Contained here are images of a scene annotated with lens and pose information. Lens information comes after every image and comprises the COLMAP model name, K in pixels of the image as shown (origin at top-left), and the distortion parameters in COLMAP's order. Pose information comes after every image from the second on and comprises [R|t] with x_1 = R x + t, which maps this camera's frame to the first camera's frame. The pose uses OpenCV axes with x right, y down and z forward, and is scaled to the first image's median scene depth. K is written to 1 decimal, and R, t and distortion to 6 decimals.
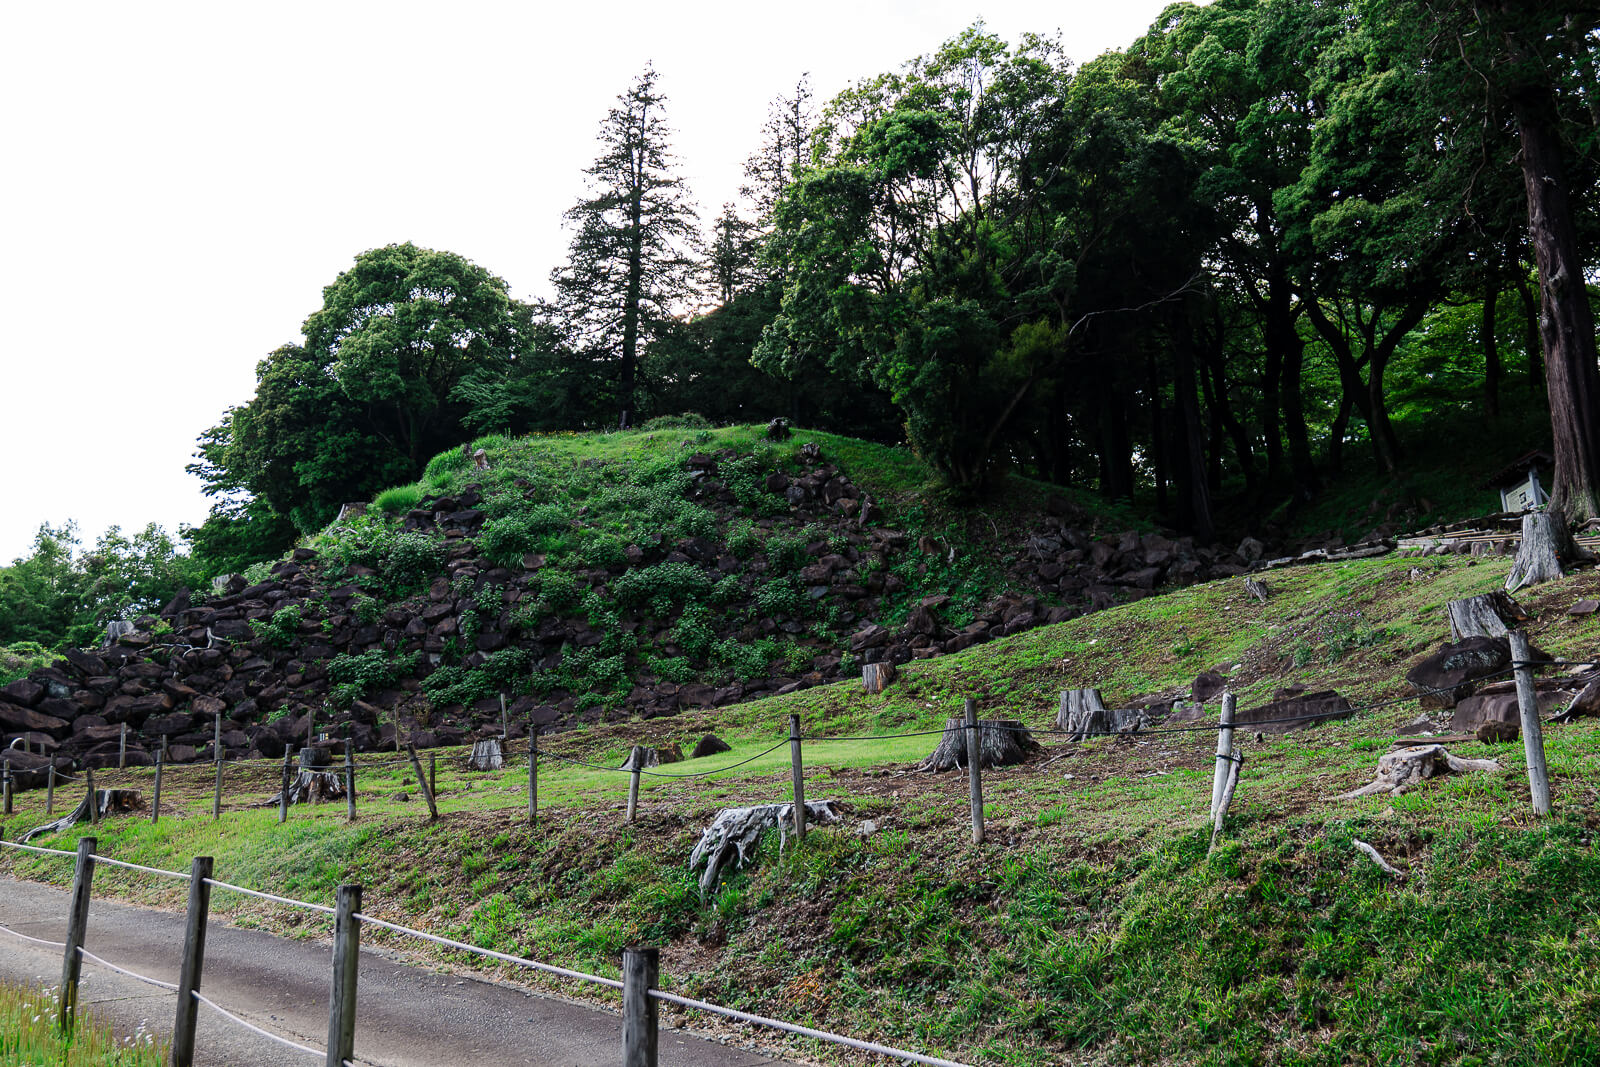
lens RADIAL K [[1102.1, 0, 852.3], [0, 1102.1, 574.5], [0, 0, 1]] dist [0.005055, 0.003070]
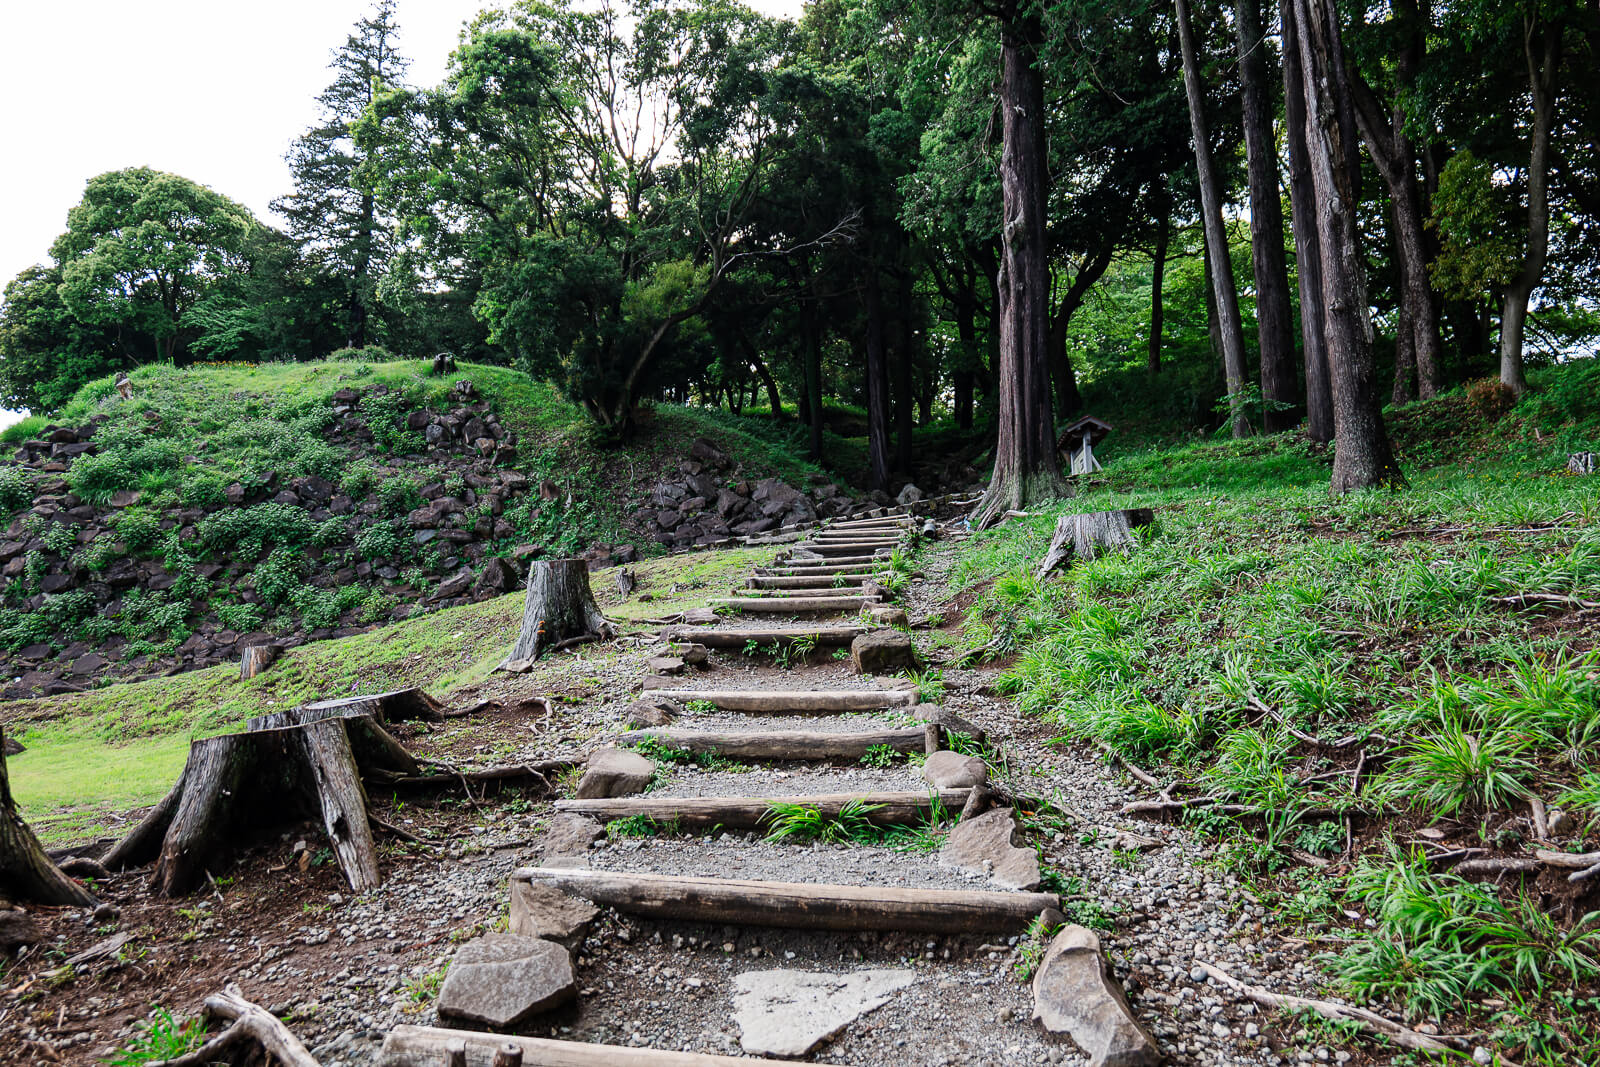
lens RADIAL K [[950.6, 0, 800.0], [0, 950.6, 533.5], [0, 0, 1]] dist [0.006404, 0.005563]
pose [[0.999762, 0.021644, 0.002567, 0.291594], [-0.021757, 0.998081, 0.057978, -0.041418], [-0.001307, -0.058020, 0.998315, 0.150121]]
